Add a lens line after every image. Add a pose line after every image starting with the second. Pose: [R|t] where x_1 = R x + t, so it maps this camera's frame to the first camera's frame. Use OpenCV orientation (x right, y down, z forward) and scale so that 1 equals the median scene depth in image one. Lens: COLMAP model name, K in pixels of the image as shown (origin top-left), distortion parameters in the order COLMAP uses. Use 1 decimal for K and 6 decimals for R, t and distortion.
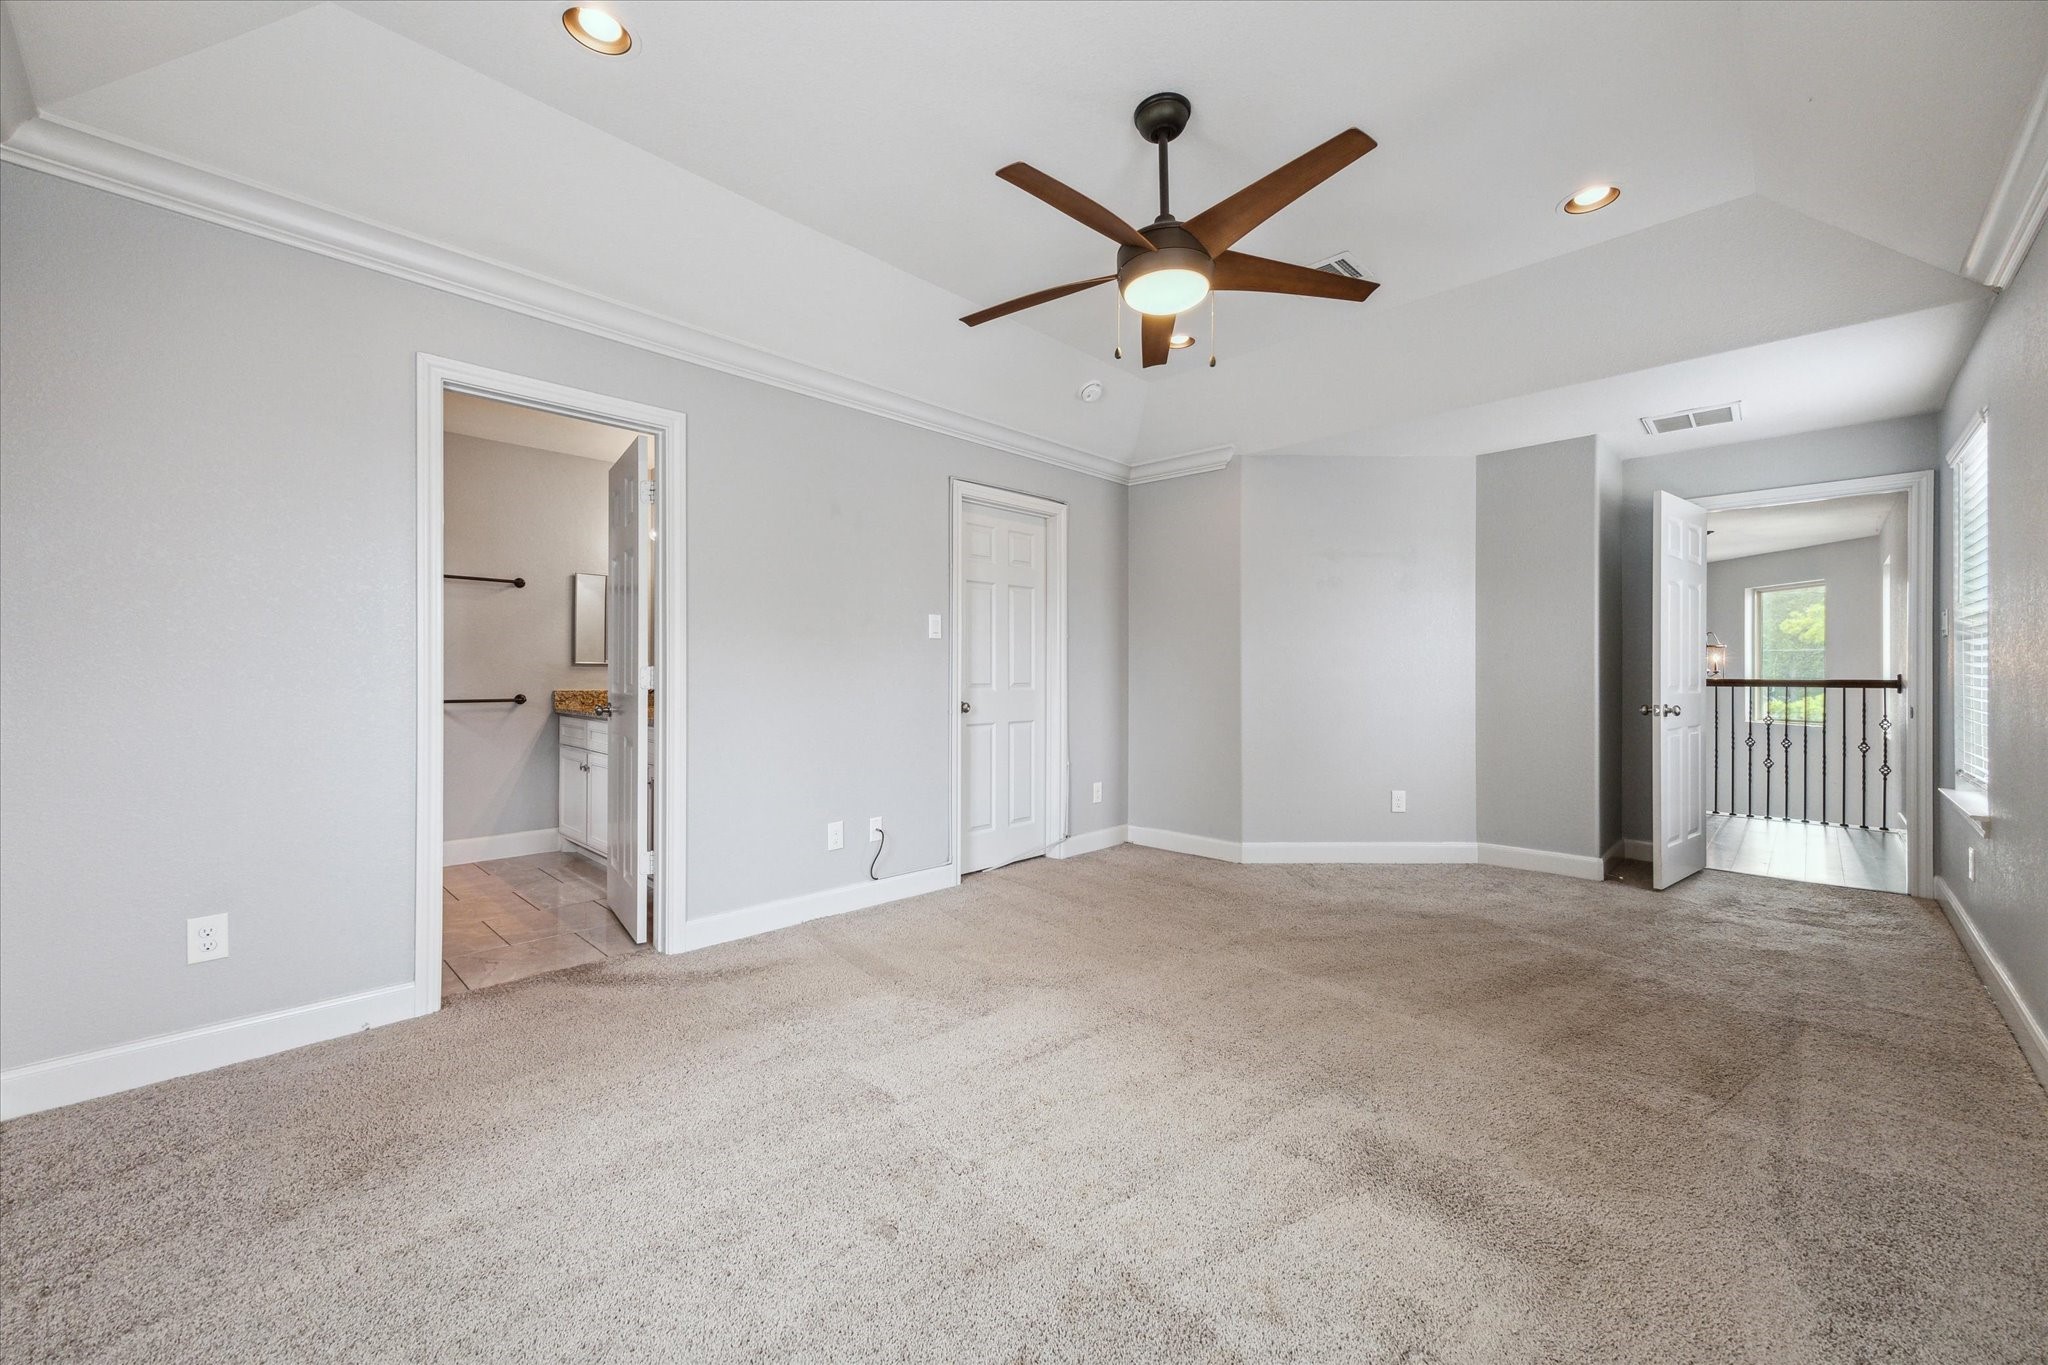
lens RADIAL K [[793.5, 0, 1021.0], [0, 793.5, 663.6], [0, 0, 1]] dist [0.002129, 0.000141]
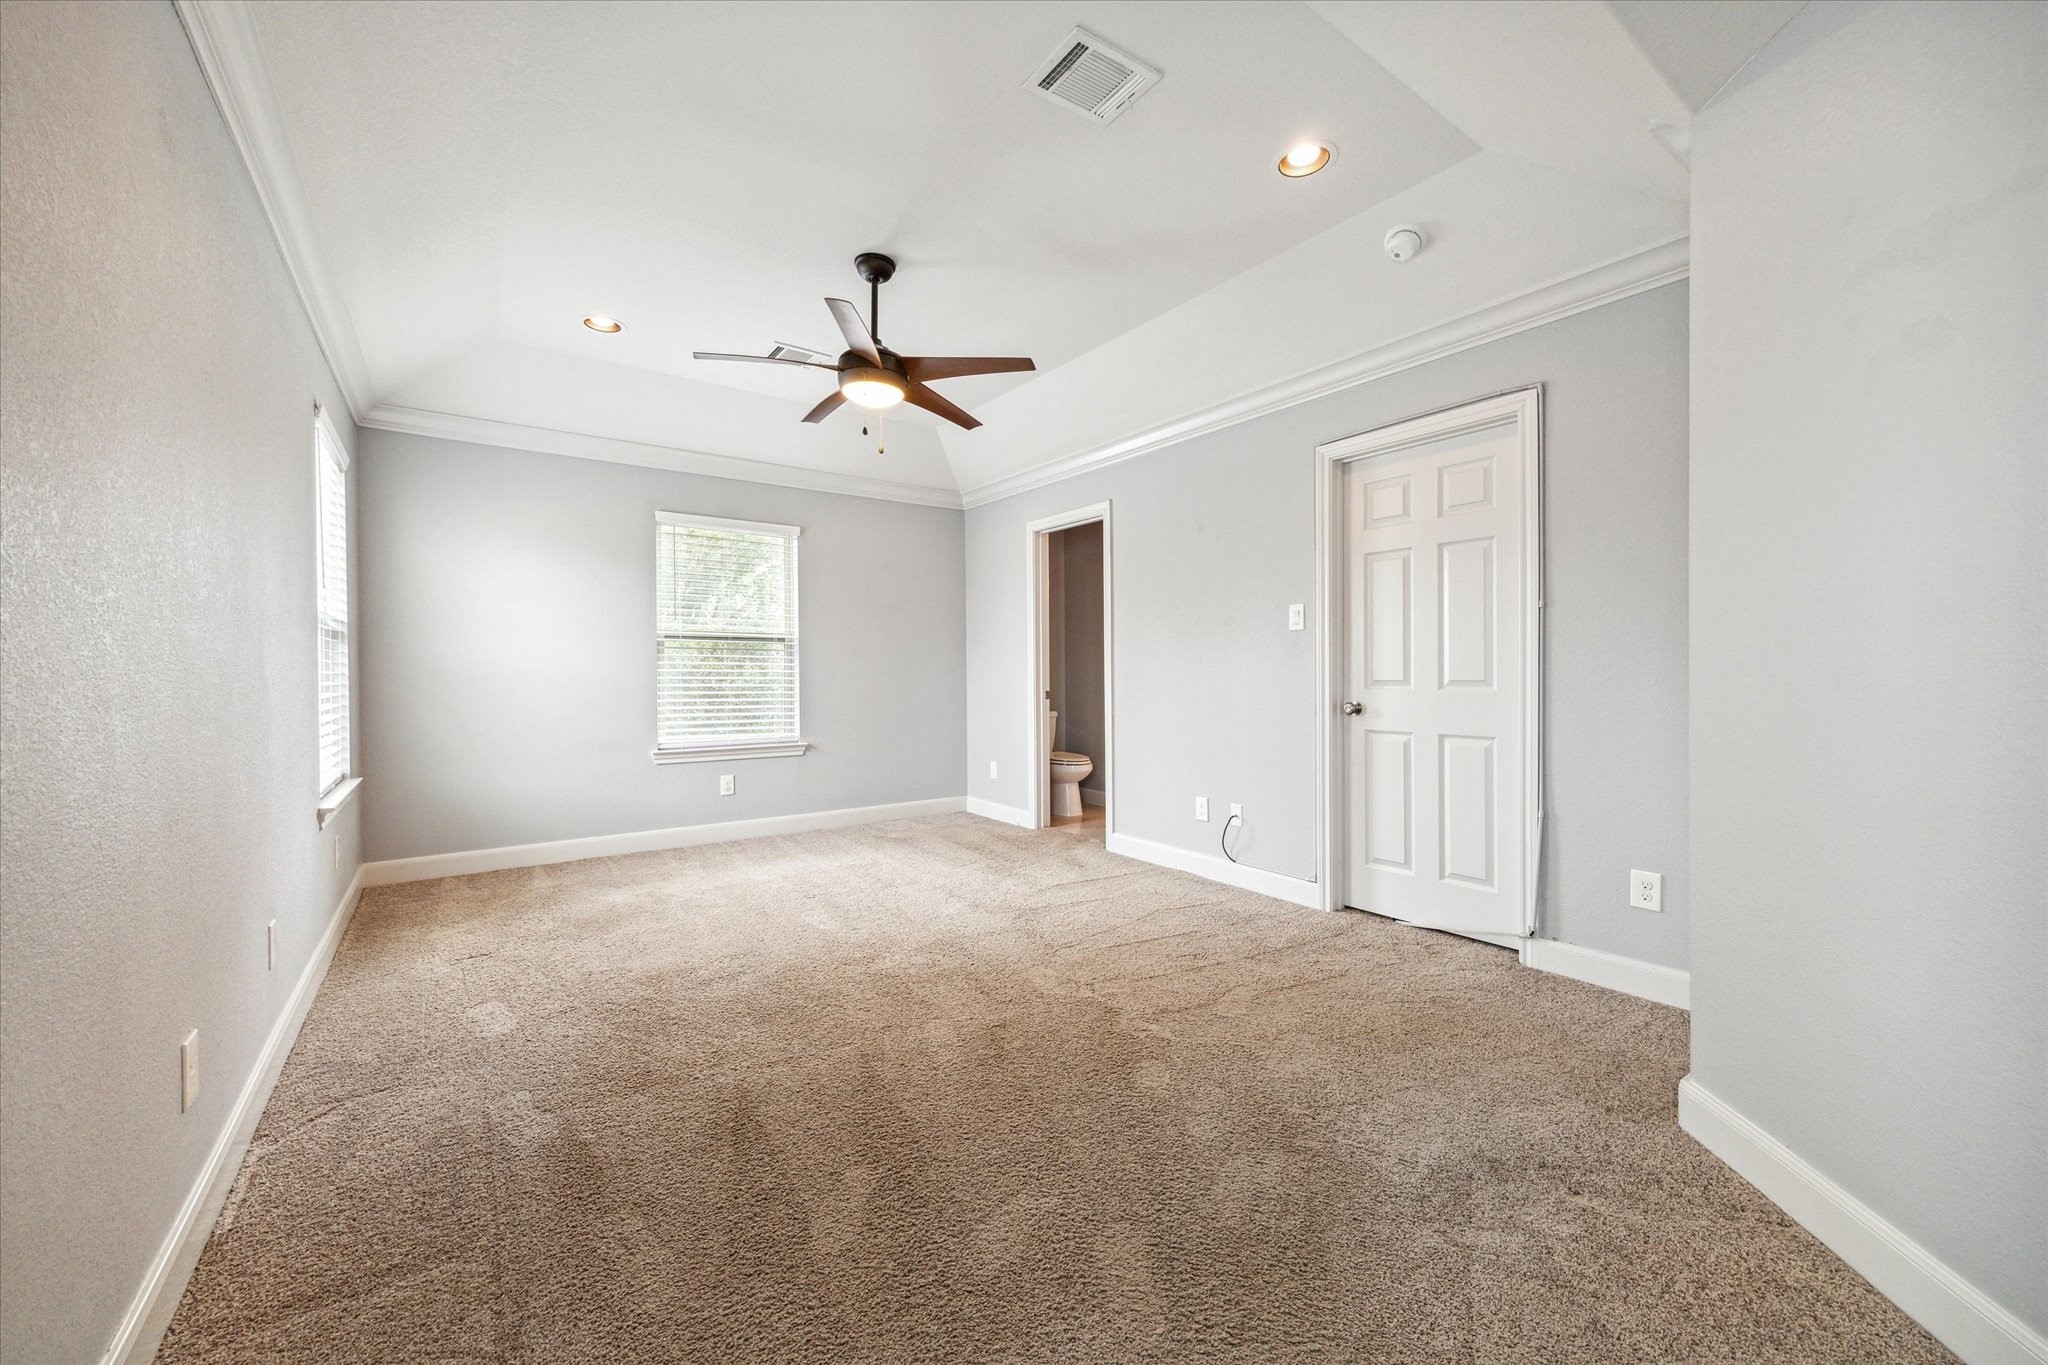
lens RADIAL K [[793.5, 0, 1021.0], [0, 793.5, 663.6], [0, 0, 1]] dist [0.002129, 0.000141]
pose [[-0.178789, -0.007559, -0.983858, 0.855635], [0.021264, 0.999707, -0.011545, 0.010928], [0.983658, -0.022985, -0.178576, 0.849668]]
